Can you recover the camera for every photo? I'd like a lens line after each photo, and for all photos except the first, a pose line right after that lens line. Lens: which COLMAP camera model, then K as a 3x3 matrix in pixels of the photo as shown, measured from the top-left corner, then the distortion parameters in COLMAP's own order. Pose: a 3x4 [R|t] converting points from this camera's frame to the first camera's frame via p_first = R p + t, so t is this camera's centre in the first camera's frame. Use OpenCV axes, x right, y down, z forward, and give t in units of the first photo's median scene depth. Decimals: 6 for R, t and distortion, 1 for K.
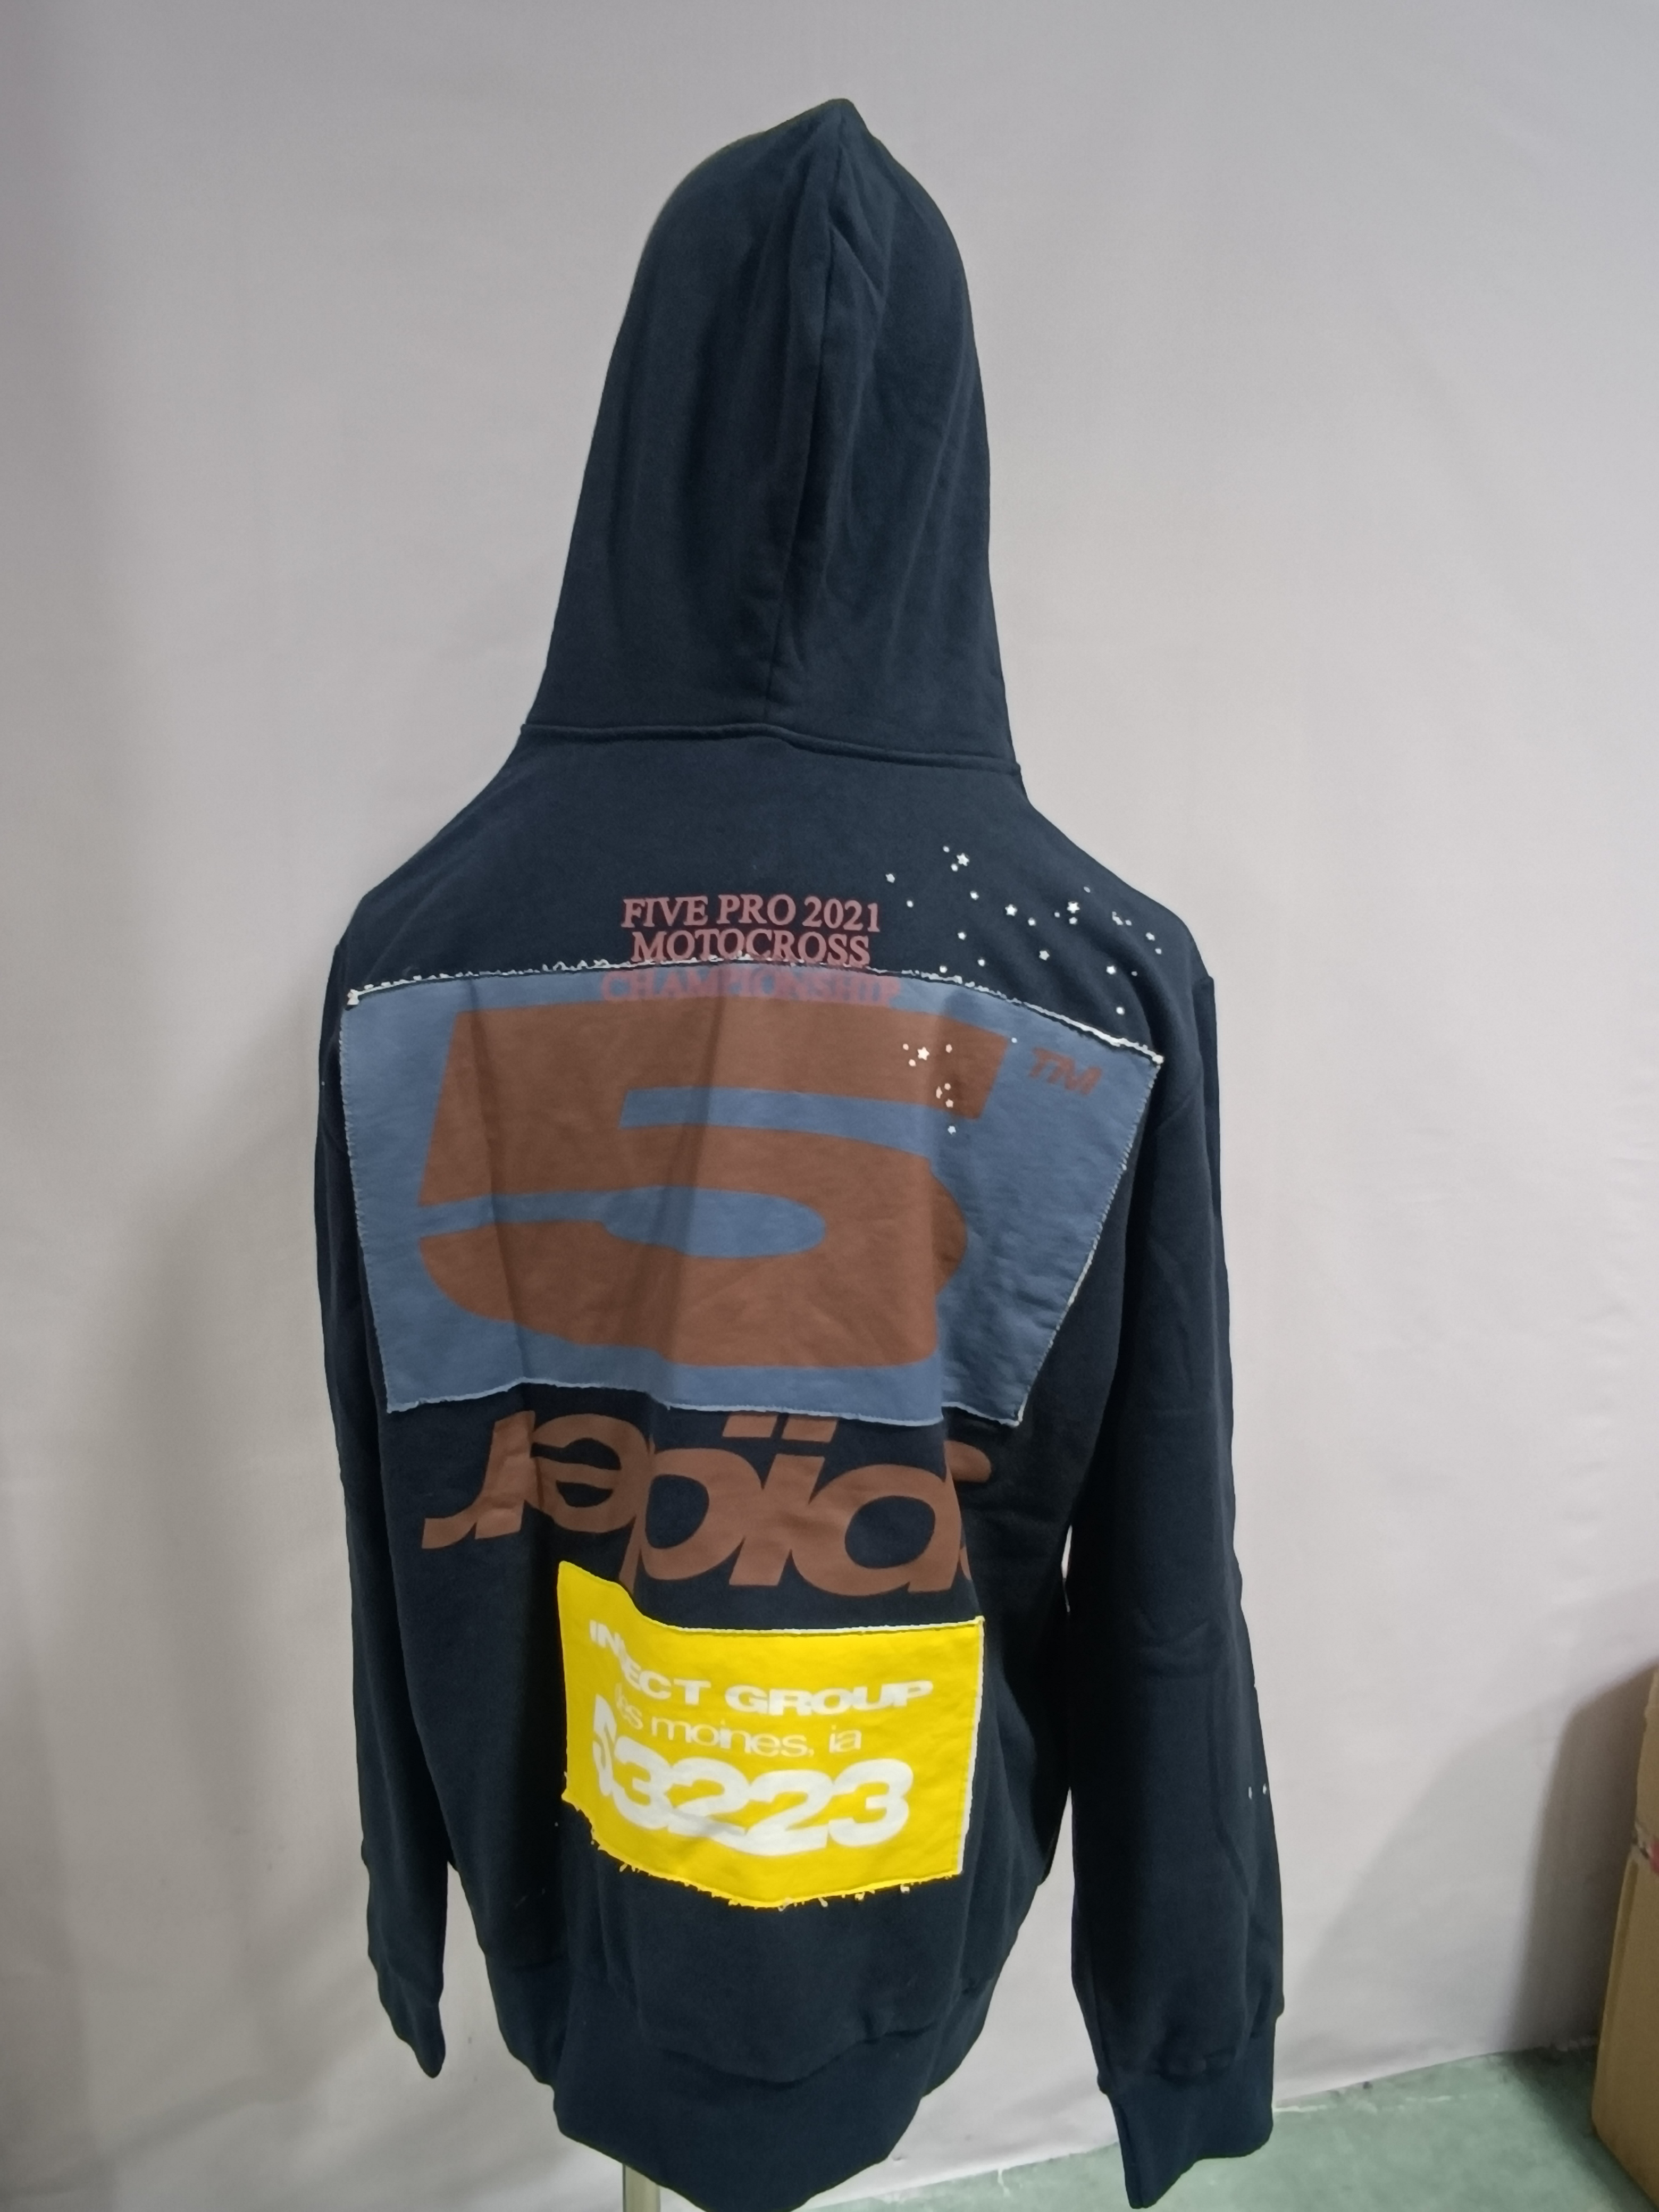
lens RADIAL K [[1648.8, 0, 840.5], [0, 1648.8, 1097.0], [0, 0, 1]] dist [-0.066545, 0.068455]
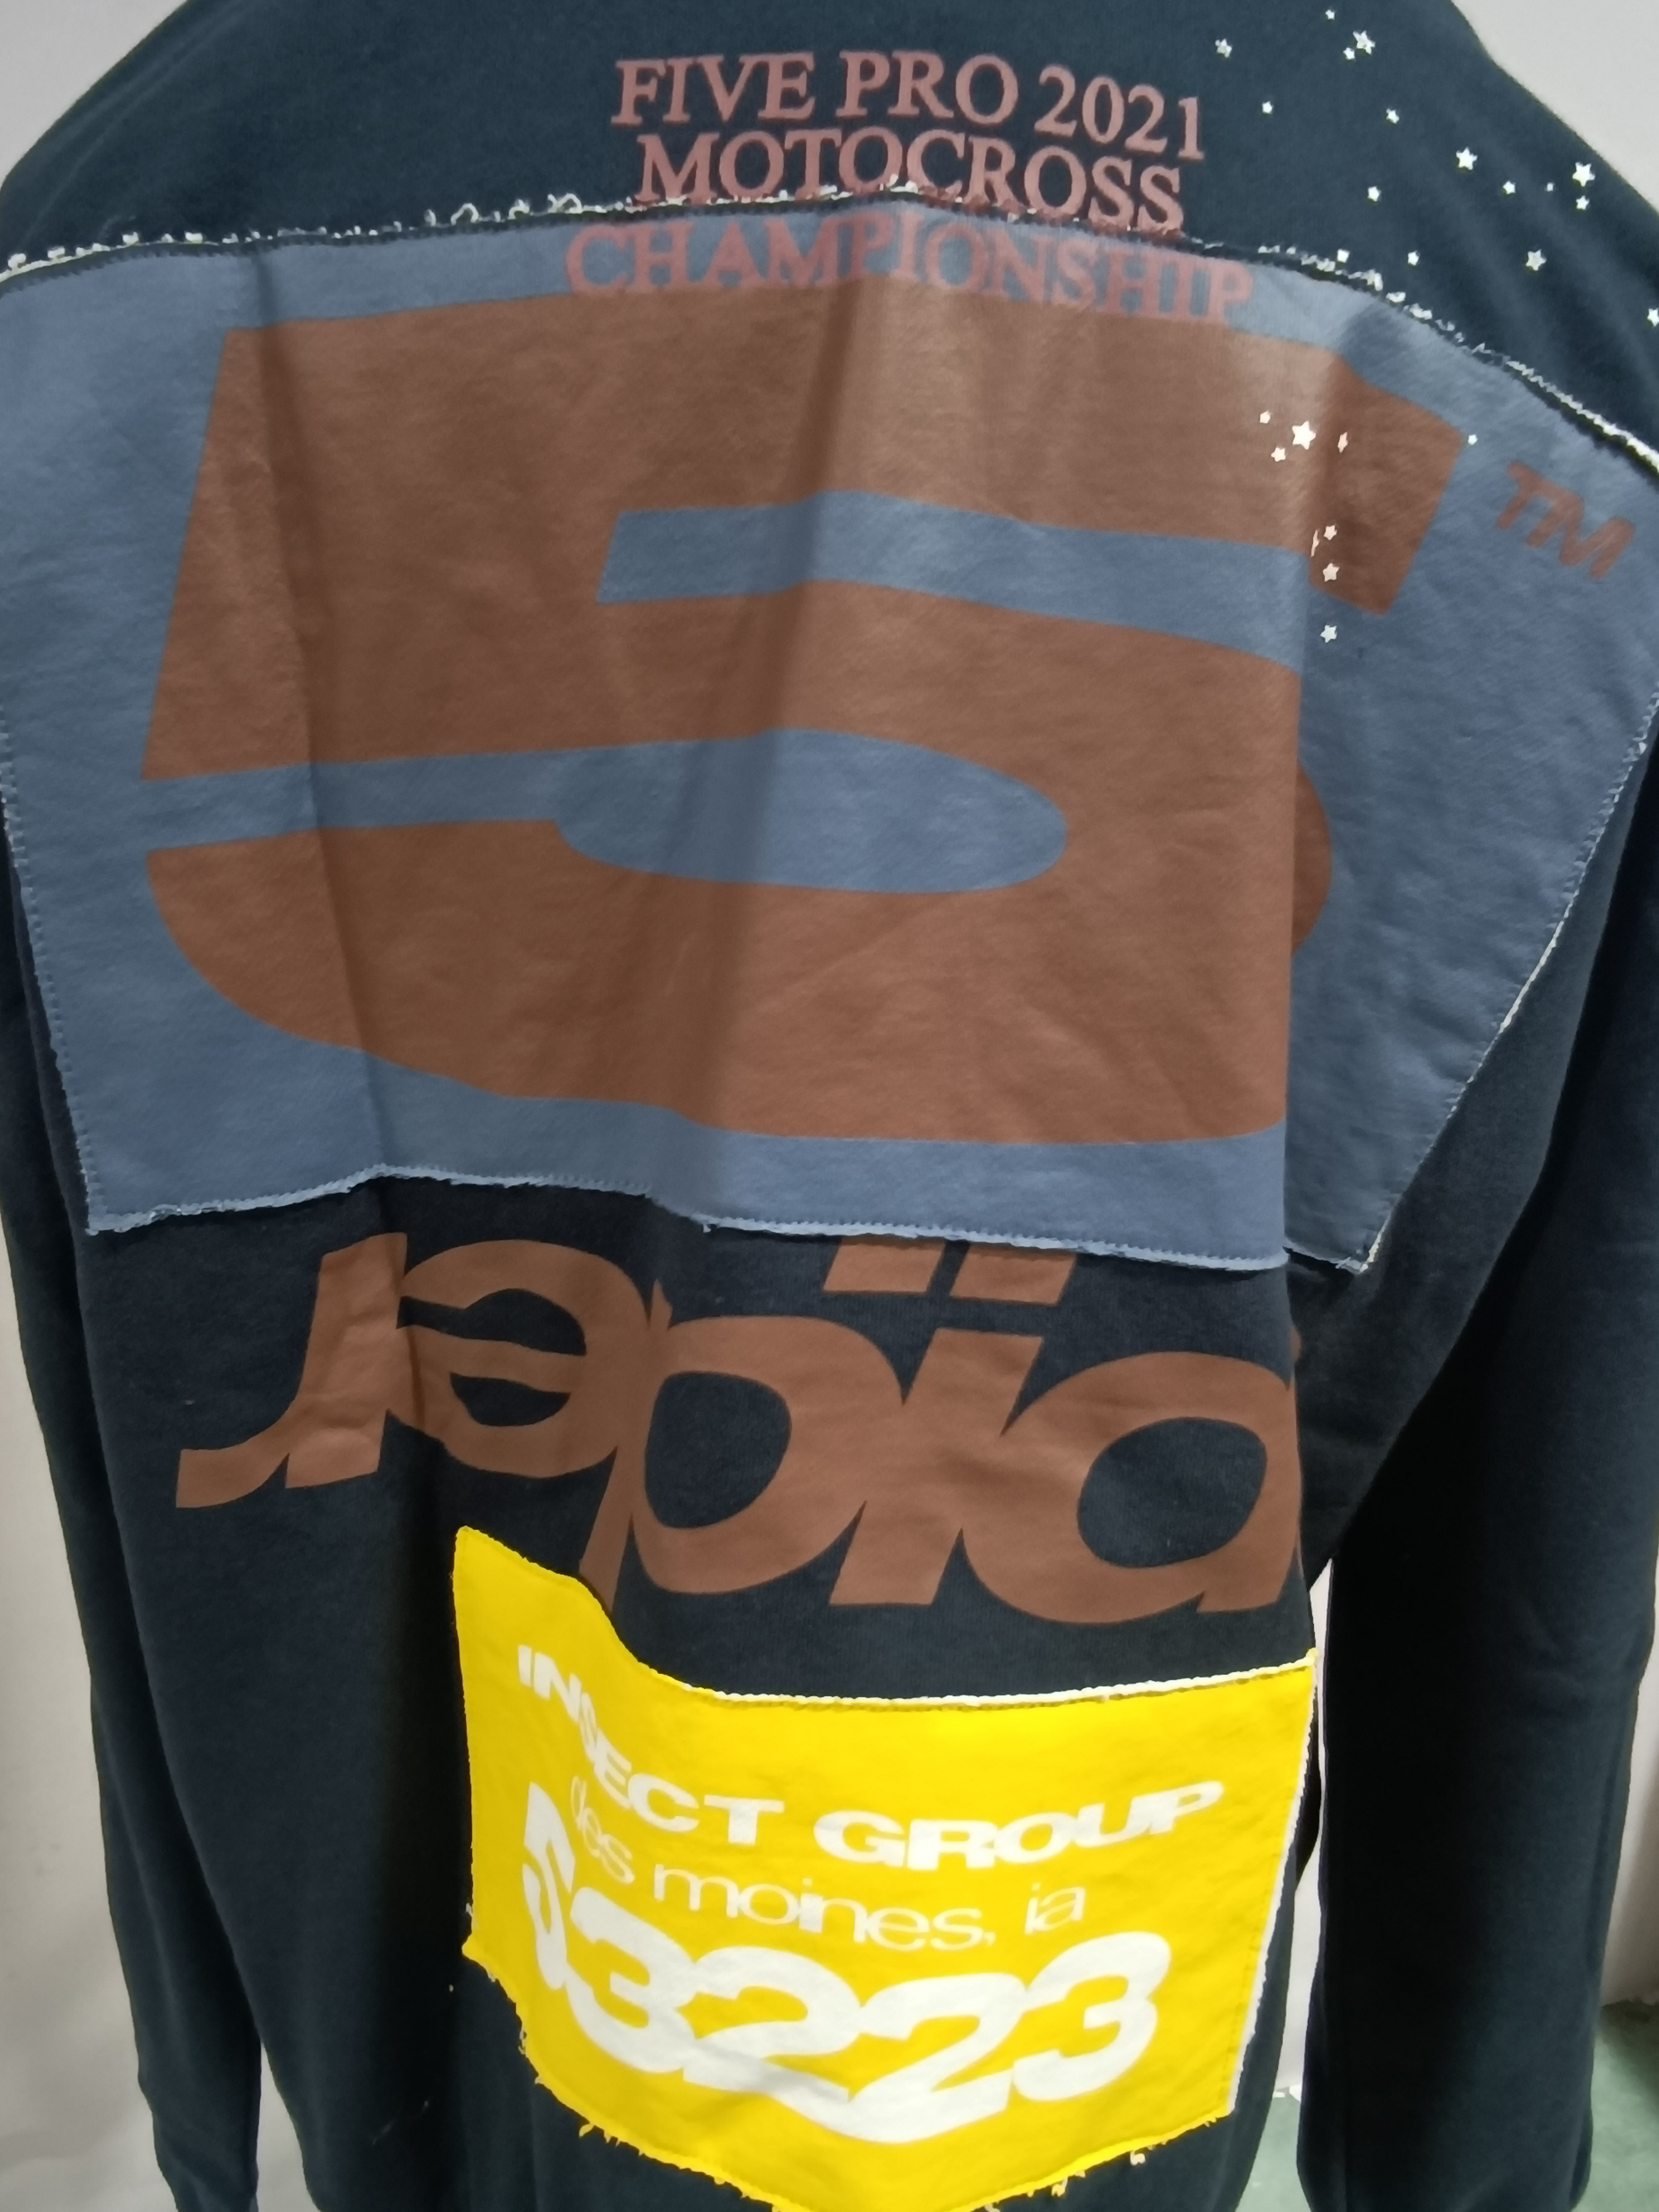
lens RADIAL K [[1648.8, 0, 840.5], [0, 1648.8, 1097.0], [0, 0, 1]] dist [-0.066545, 0.068455]
pose [[0.997454, 0.015411, 0.069628, -0.098203], [-0.022026, 0.995210, 0.095250, 0.108111], [-0.067827, -0.096541, 0.993015, 0.544483]]
